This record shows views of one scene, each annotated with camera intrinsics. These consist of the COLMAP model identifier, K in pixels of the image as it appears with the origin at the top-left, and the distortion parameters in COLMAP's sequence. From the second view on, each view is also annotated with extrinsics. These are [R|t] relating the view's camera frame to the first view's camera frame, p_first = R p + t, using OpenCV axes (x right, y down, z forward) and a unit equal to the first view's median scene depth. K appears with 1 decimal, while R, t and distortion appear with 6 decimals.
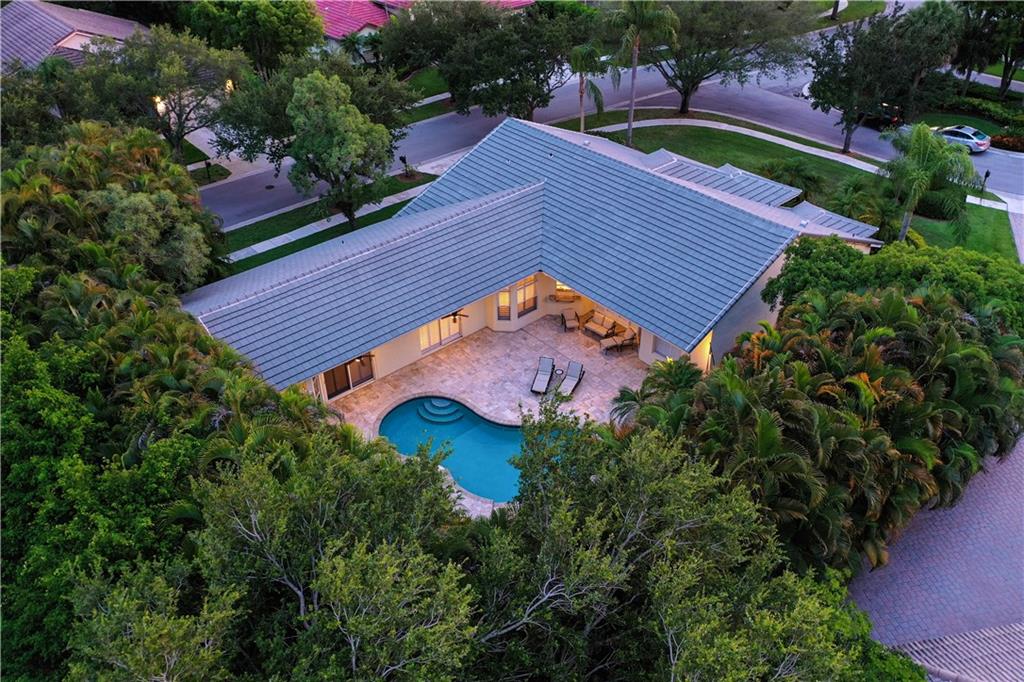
lens RADIAL K [[800.9, 0, 512.0], [0, 800.9, 341.0], [0, 0, 1]] dist [0.005832, -0.001491]
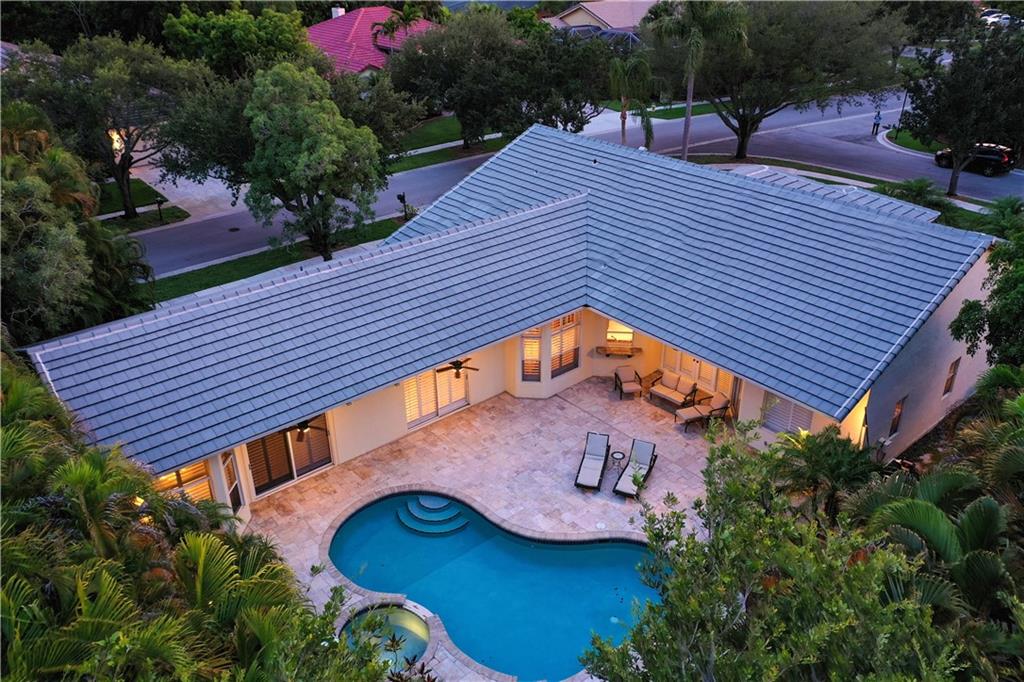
lens RADIAL K [[800.9, 0, 512.0], [0, 800.9, 341.0], [0, 0, 1]] dist [0.005832, -0.001491]
pose [[0.999830, 0.007206, -0.016995, -0.015683], [-0.009414, 0.990981, -0.133674, 0.033365], [0.015878, 0.133811, 0.990880, 0.337727]]
